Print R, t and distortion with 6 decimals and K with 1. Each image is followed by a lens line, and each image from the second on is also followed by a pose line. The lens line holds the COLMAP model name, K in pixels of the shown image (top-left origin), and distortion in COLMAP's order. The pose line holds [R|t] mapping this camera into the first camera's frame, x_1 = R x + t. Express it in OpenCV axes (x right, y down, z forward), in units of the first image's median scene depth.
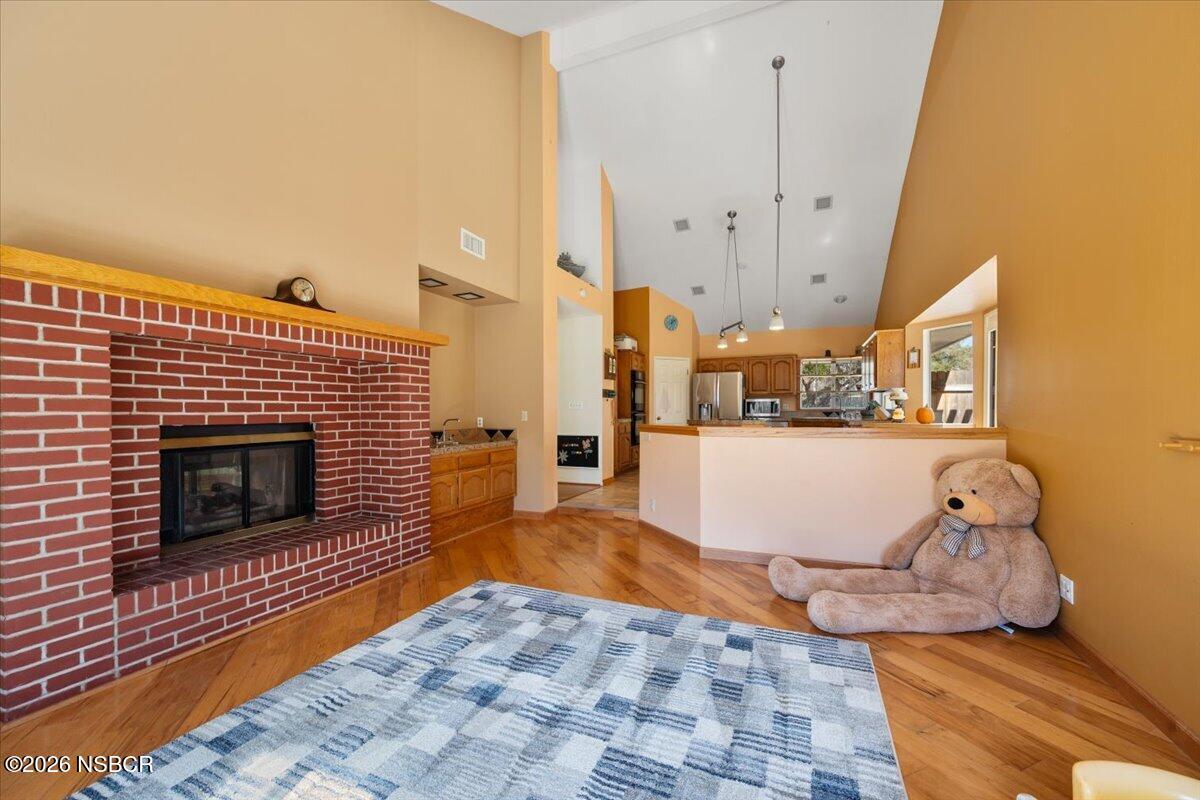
lens RADIAL K [[467.3, 0, 602.3], [0, 467.3, 401.8], [0, 0, 1]] dist [-0.000621, -0.000163]
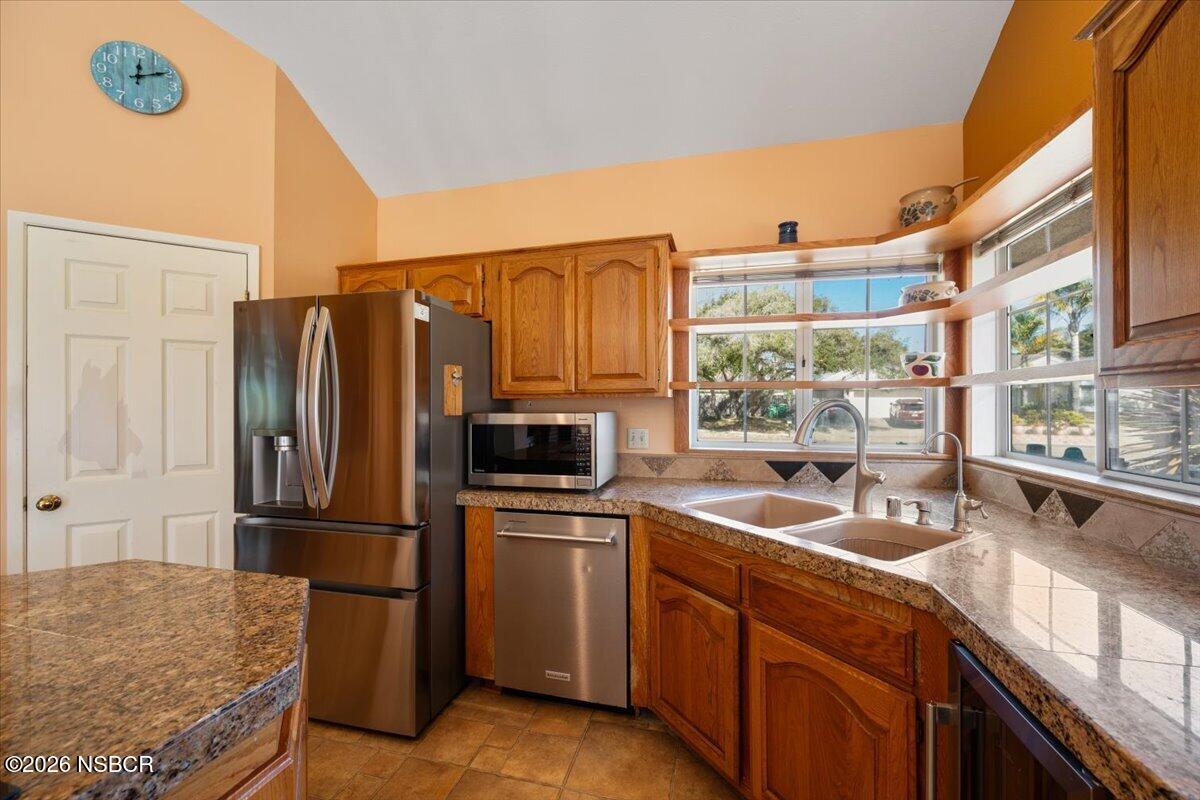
lens RADIAL K [[473.7, 0, 601.2], [0, 473.7, 406.0], [0, 0, 1]] dist [-0.003136, -0.000347]
pose [[0.989481, 0.000849, 0.144658, 0.485474], [-0.003450, 0.999837, 0.017725, -0.020172], [-0.144620, -0.018037, 0.989323, 1.067782]]
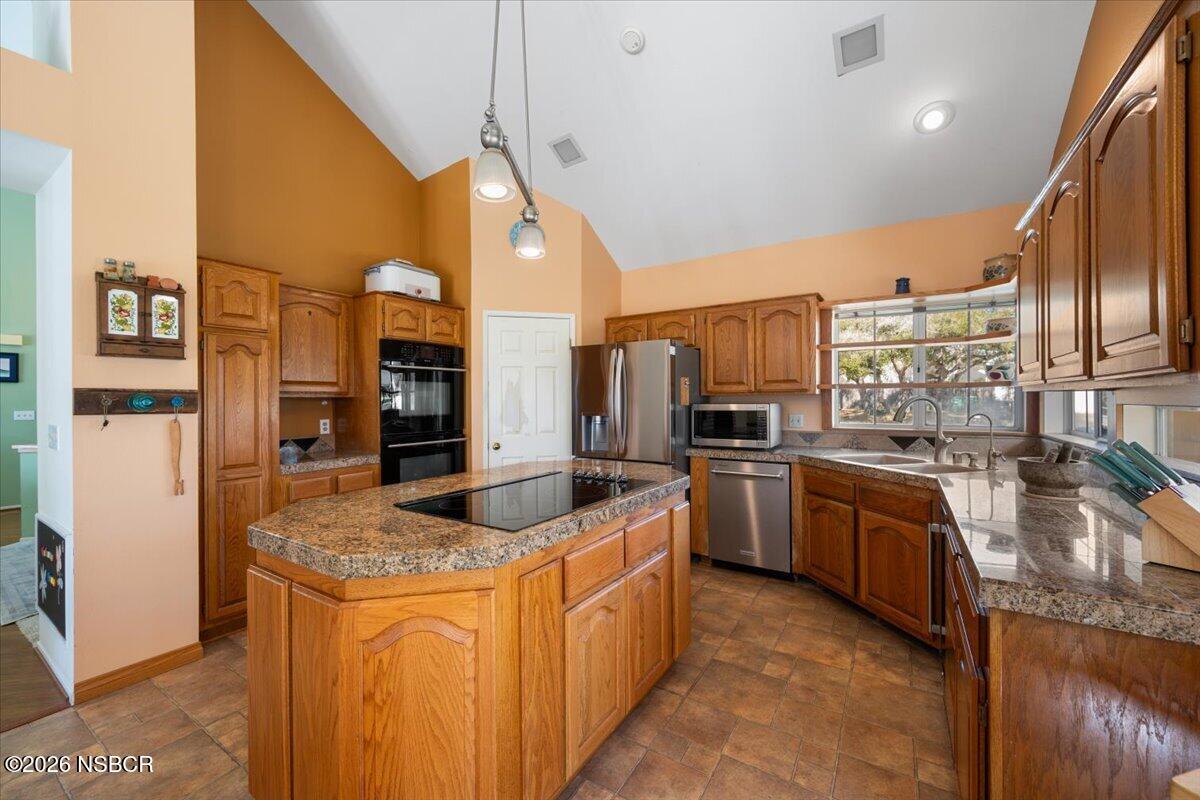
lens RADIAL K [[467.3, 0, 602.3], [0, 467.3, 401.8], [0, 0, 1]] dist [-0.000621, -0.000163]
pose [[0.986497, -0.001850, -0.163772, 0.423818], [0.005497, 0.999747, 0.021817, -0.025216], [0.163690, -0.022423, 0.986257, 0.812229]]
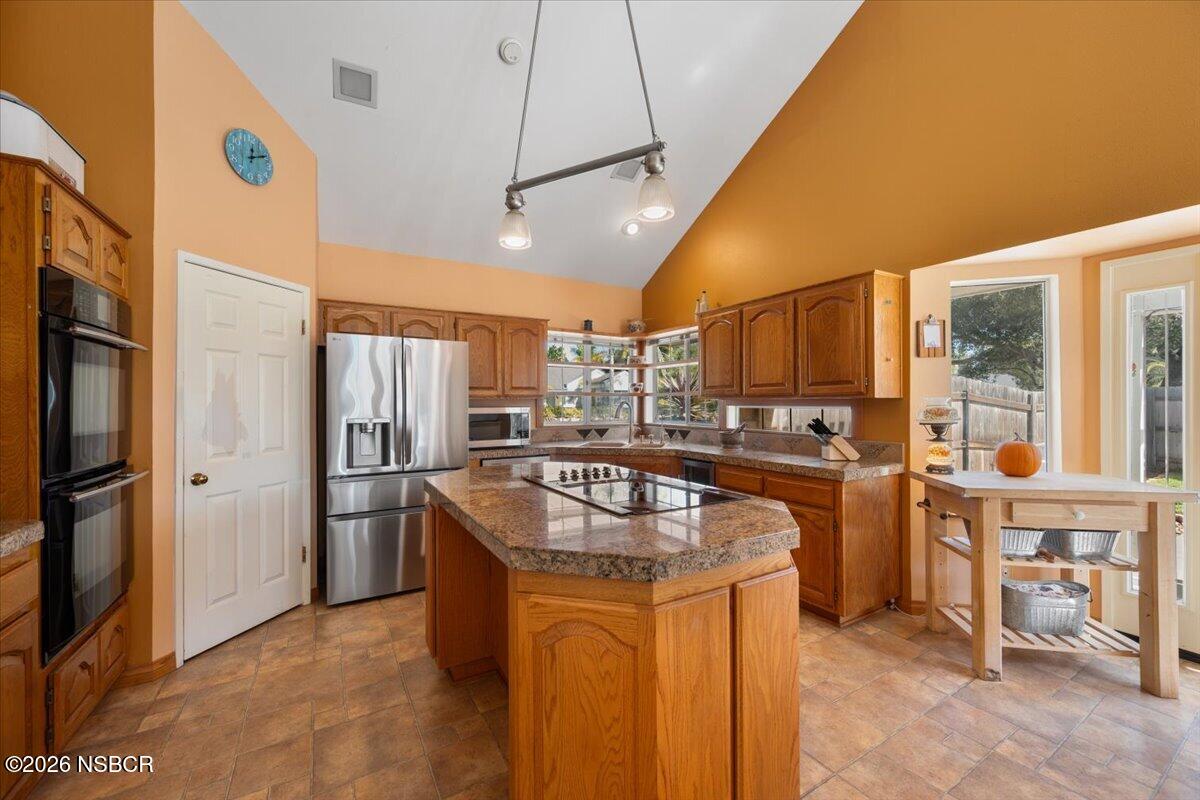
lens RADIAL K [[467.3, 0, 602.3], [0, 467.3, 401.8], [0, 0, 1]] dist [-0.000621, -0.000163]
pose [[0.592061, 0.004119, 0.805882, 0.058362], [-0.012580, 0.999912, 0.004132, -0.020850], [-0.805795, -0.012584, 0.592061, 0.919659]]
